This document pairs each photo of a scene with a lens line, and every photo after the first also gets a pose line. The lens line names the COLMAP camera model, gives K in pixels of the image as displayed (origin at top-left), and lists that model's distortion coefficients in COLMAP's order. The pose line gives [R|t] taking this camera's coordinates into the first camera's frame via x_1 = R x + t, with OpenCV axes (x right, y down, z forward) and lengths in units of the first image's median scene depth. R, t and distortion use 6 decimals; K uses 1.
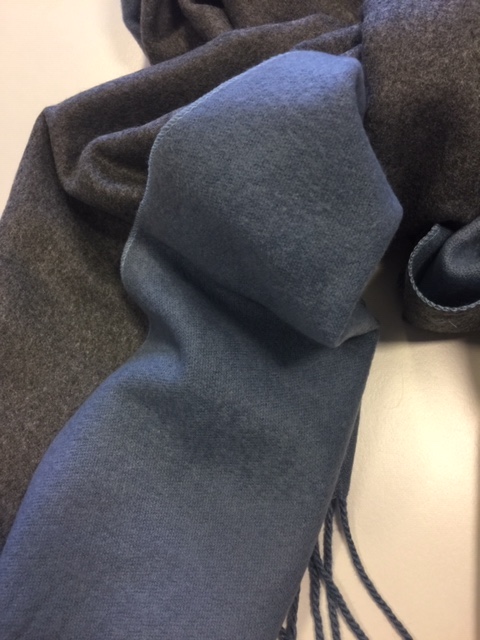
lens RADIAL K [[573.1, 0, 238.3], [0, 573.1, 321.7], [0, 0, 1]] dist [0.021861, 0.006853]
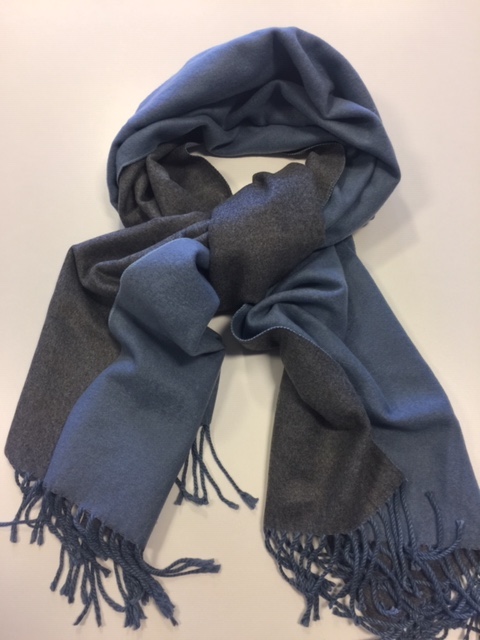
lens RADIAL K [[573.1, 0, 241.8], [0, 573.1, 319.5], [0, 0, 1]] dist [0.021861, 0.006853]
pose [[0.999626, -0.005264, 0.026832, 0.257132], [0.006484, 0.998939, -0.045600, 0.000836], [-0.026564, 0.045757, 0.998599, -1.259431]]
